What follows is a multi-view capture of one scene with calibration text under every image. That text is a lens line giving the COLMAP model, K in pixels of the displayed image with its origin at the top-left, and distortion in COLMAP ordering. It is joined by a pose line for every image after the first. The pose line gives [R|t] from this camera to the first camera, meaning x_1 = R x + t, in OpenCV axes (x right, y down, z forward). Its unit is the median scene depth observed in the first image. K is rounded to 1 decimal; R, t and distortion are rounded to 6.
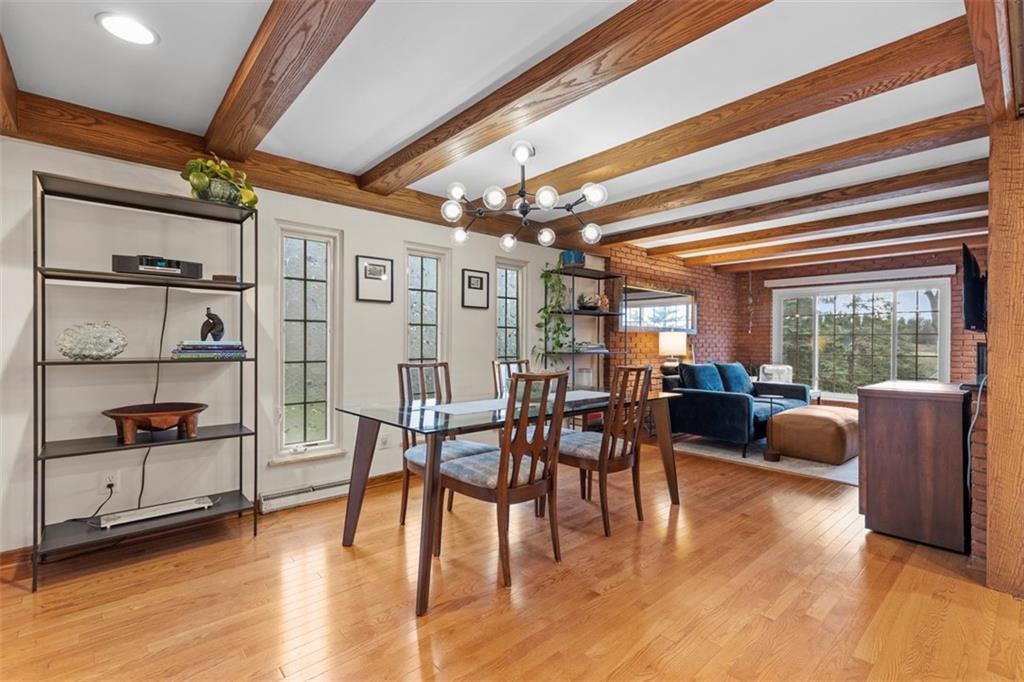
lens RADIAL K [[459.7, 0, 520.2], [0, 459.7, 342.3], [0, 0, 1]] dist [0.010418, -0.001350]
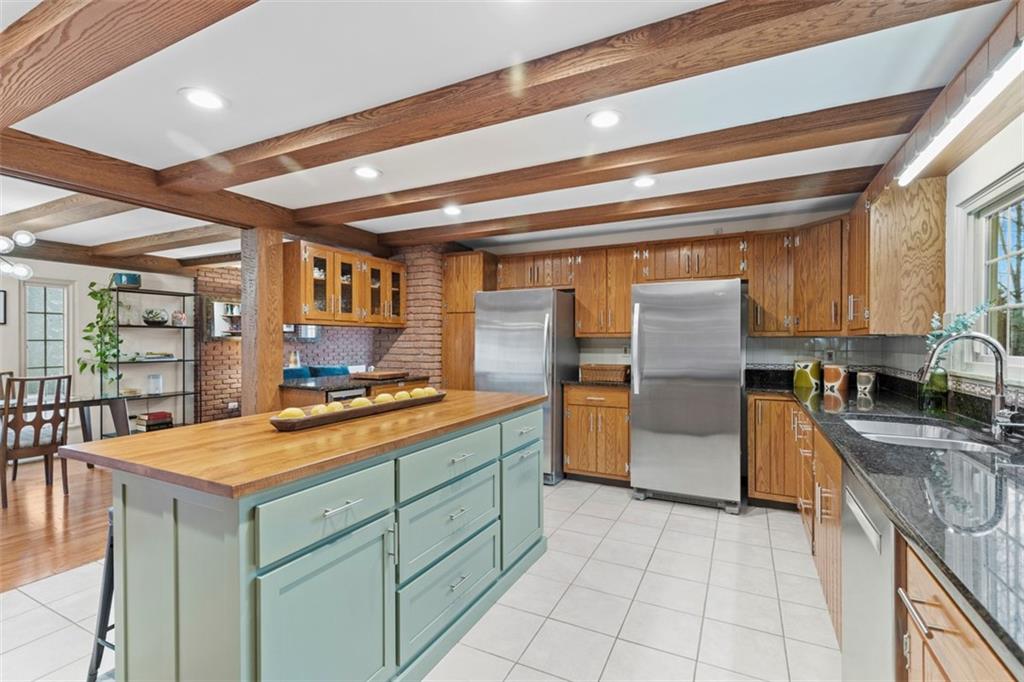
lens RADIAL K [[459.7, 0, 513.8], [0, 459.7, 343.7], [0, 0, 1]] dist [0.010418, -0.001350]
pose [[0.932212, -0.006403, 0.361856, 0.591950], [0.004267, 0.999968, 0.006701, -0.026245], [-0.361887, -0.004702, 0.932210, -0.421400]]
